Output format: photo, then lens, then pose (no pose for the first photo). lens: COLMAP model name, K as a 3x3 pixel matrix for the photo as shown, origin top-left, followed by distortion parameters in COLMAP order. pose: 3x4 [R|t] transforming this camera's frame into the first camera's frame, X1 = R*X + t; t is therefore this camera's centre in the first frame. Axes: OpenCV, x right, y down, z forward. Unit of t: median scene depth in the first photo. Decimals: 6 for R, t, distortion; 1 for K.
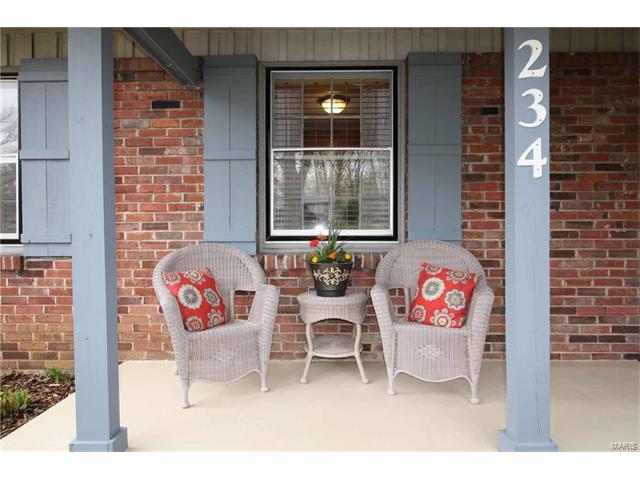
lens RADIAL K [[374.4, 0, 318.4], [0, 374.4, 238.6], [0, 0, 1]] dist [-0.007030, 0.005573]
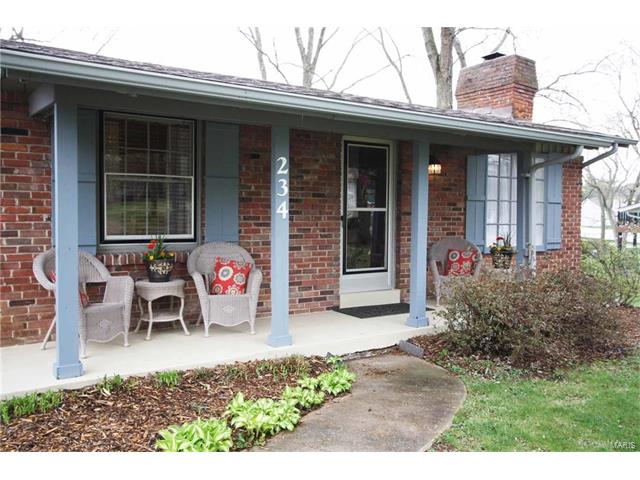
lens RADIAL K [[581.1, 0, 320.1], [0, 581.1, 239.3], [0, 0, 1]] dist [-0.006731, 0.000000]
pose [[0.818547, -0.016530, 0.574201, -0.694608], [-0.004470, 0.999372, 0.035142, -0.087573], [-0.574422, -0.031332, 0.817960, -1.107059]]
